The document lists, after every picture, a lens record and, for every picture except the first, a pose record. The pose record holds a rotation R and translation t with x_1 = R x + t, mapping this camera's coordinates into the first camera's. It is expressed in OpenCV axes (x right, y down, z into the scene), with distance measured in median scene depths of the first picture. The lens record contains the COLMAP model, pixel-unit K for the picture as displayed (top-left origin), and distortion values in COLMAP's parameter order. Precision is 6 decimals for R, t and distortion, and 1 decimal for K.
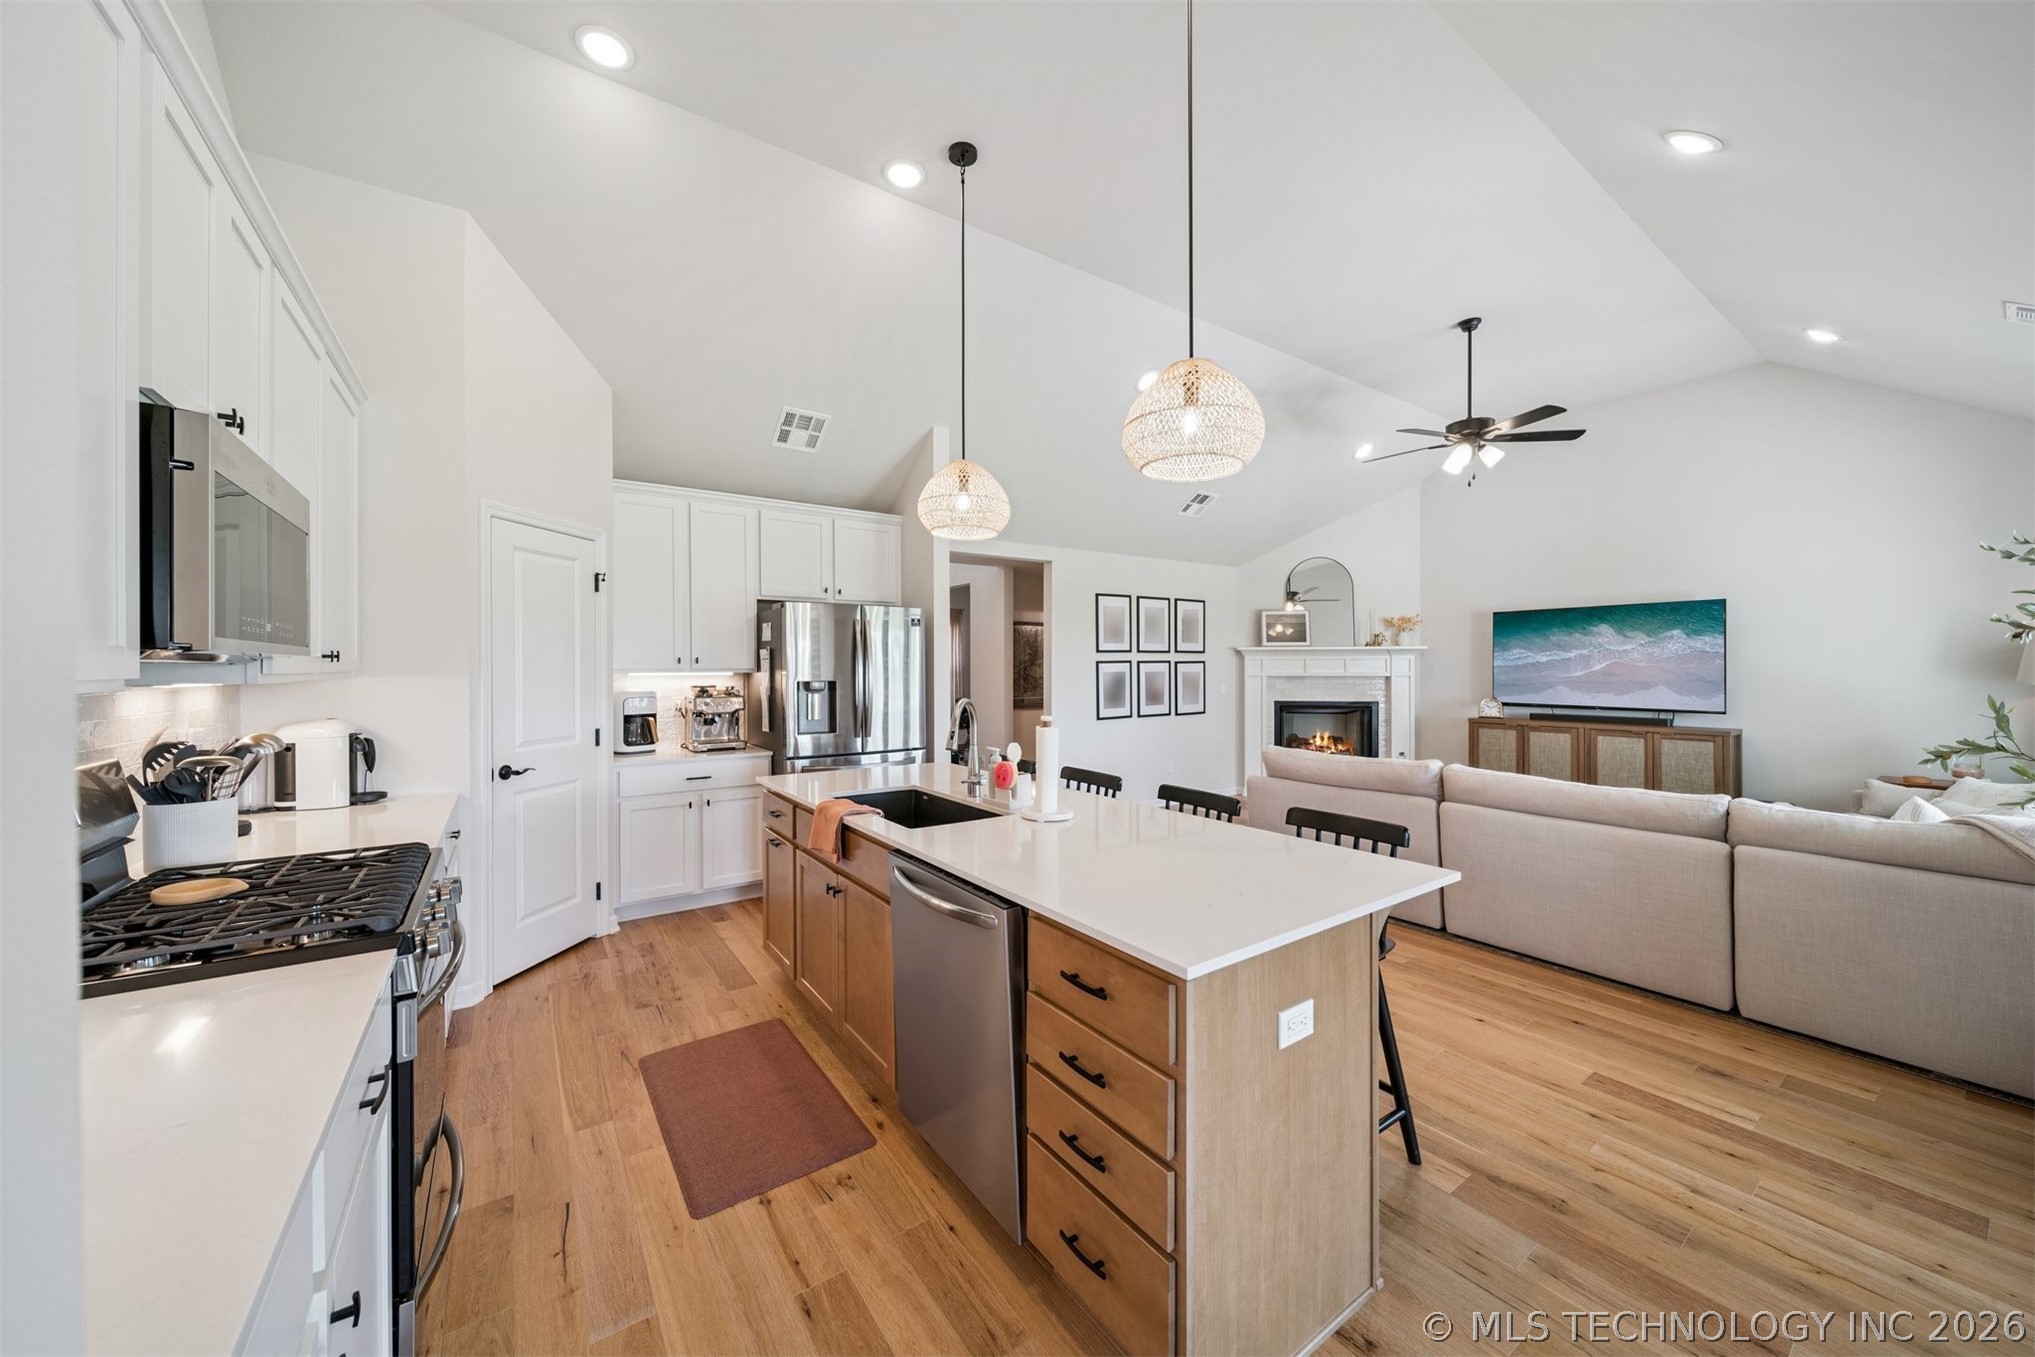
lens RADIAL K [[714.9, 0, 995.2], [0, 714.9, 672.0], [0, 0, 1]] dist [0.001781, -0.000408]
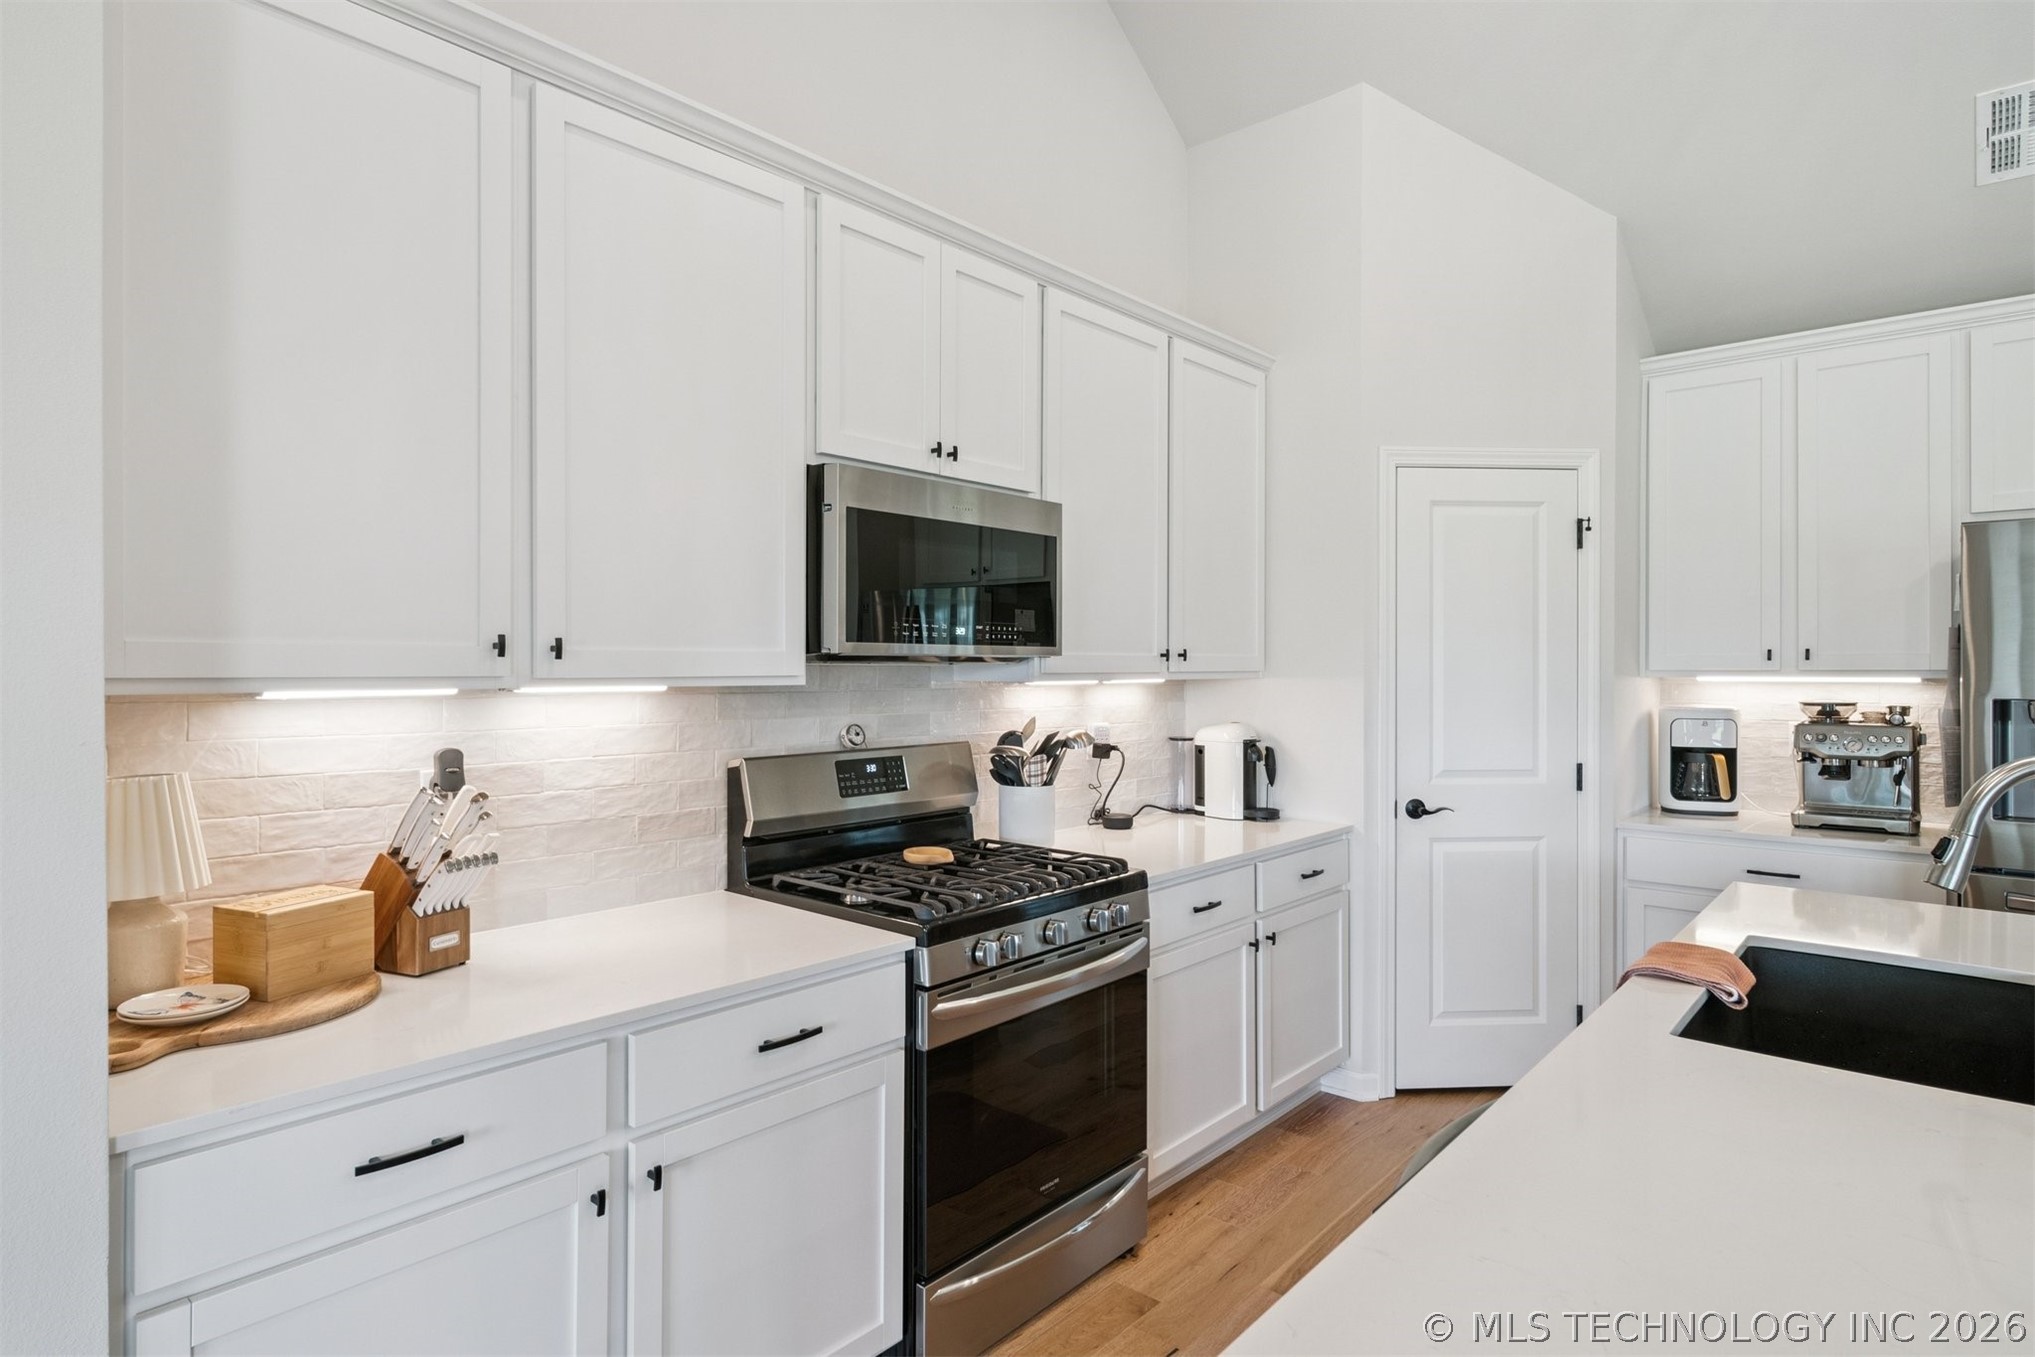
lens RADIAL K [[1099.0, 0, 1000.2], [0, 1099.0, 671.0], [0, 0, 1]] dist [-0.000541, 0.000479]
pose [[0.245128, 0.005341, -0.969476, 0.224103], [-0.007933, 0.999962, 0.003503, -0.001937], [0.969458, 0.006832, 0.245161, 0.220052]]
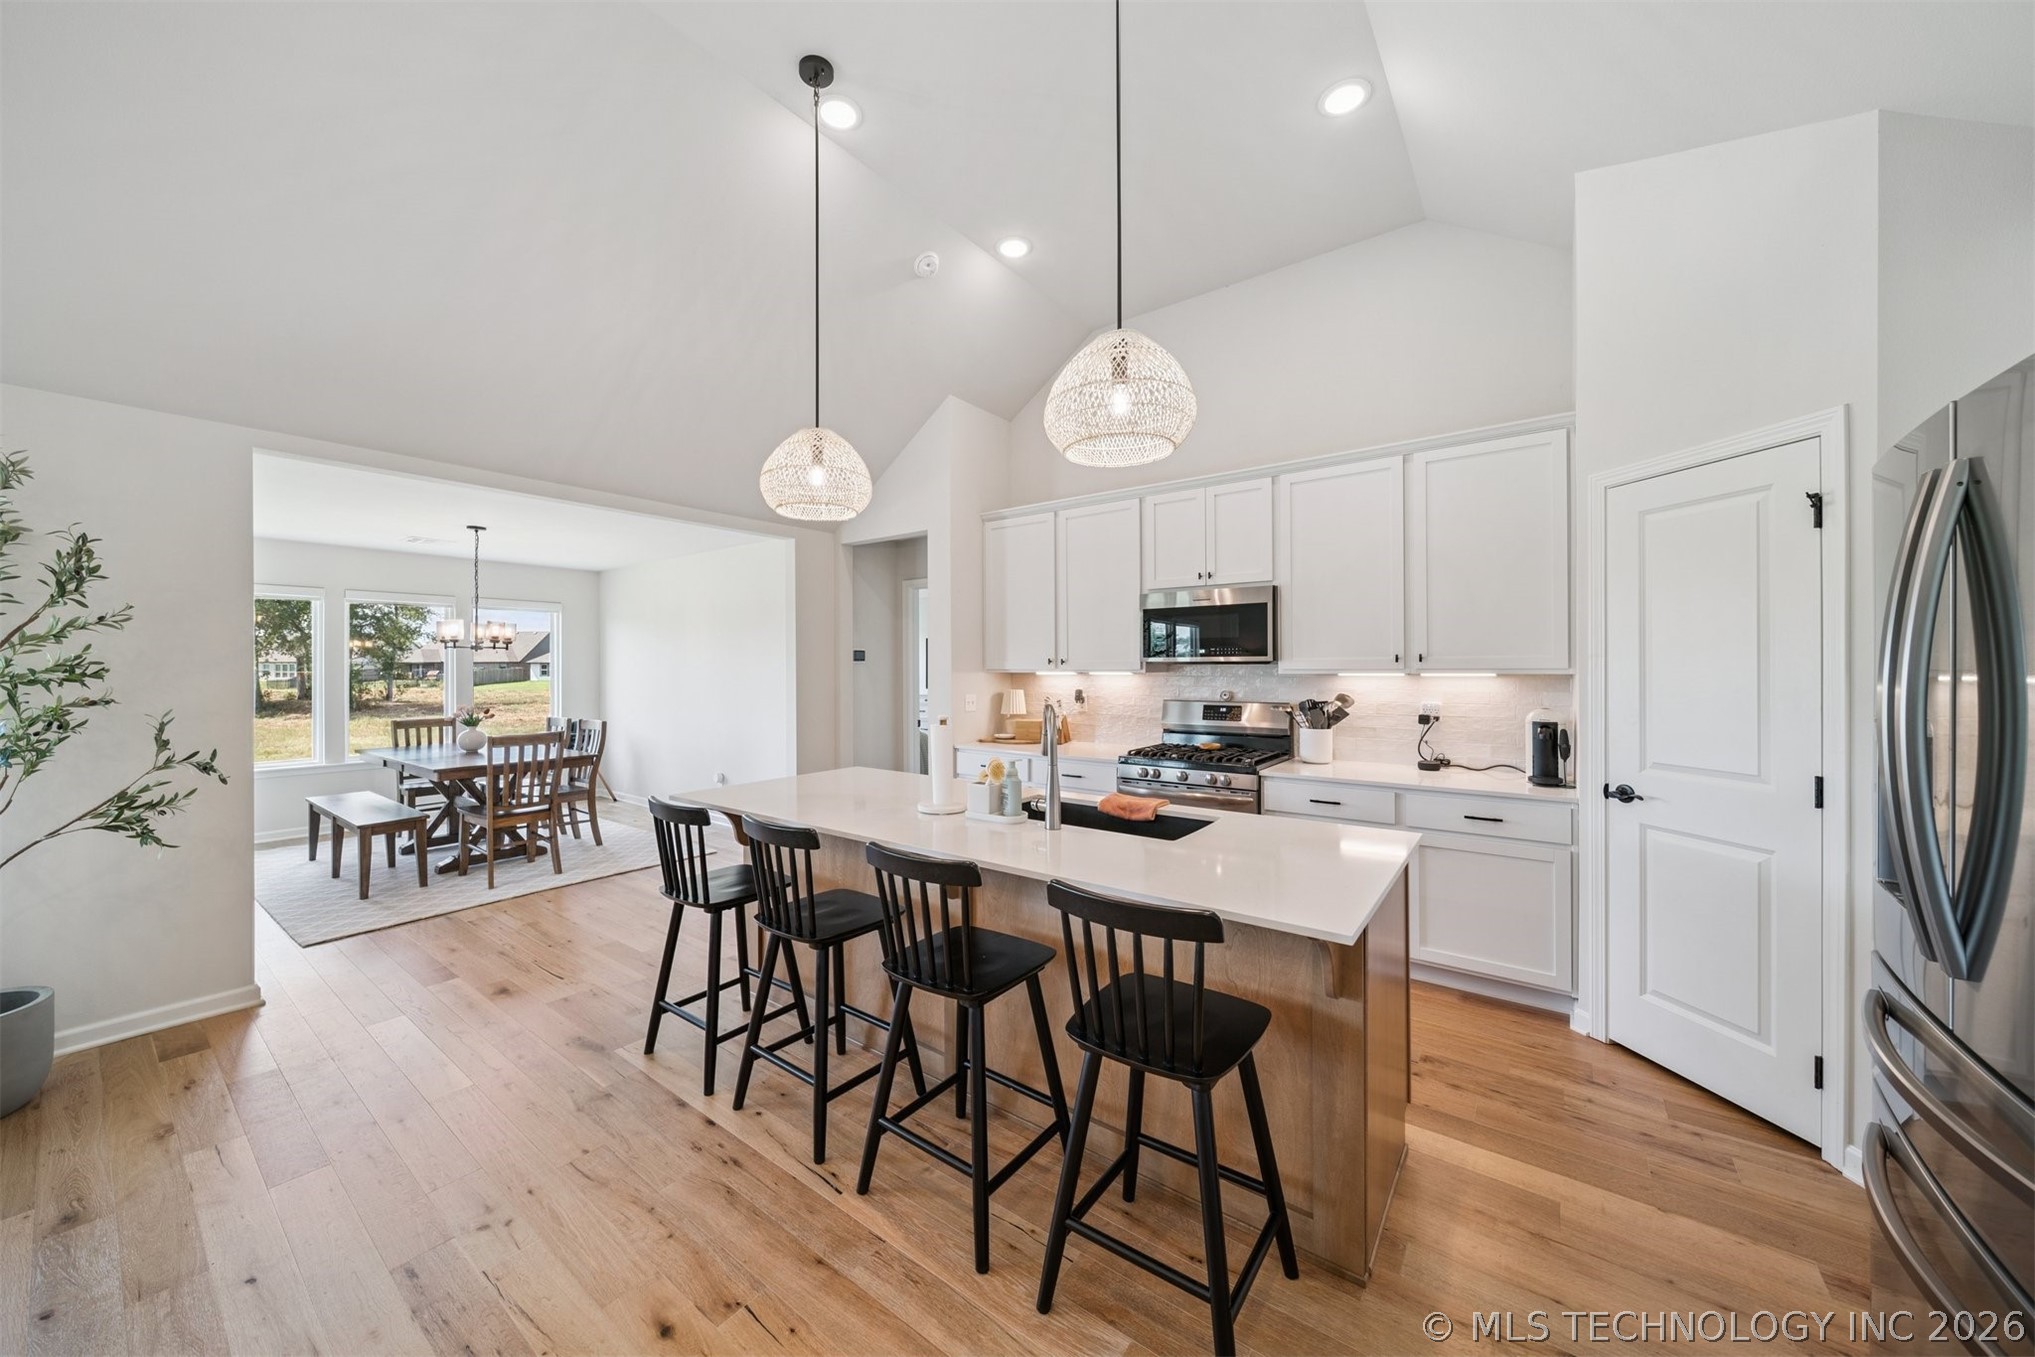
lens RADIAL K [[714.9, 0, 997.5], [0, 714.9, 668.2], [0, 0, 1]] dist [0.001781, -0.000408]
pose [[-0.949410, 0.005858, -0.313983, 0.181755], [0.002897, 0.999947, 0.009895, -0.009481], [0.314025, 0.008484, -0.949377, 1.119500]]
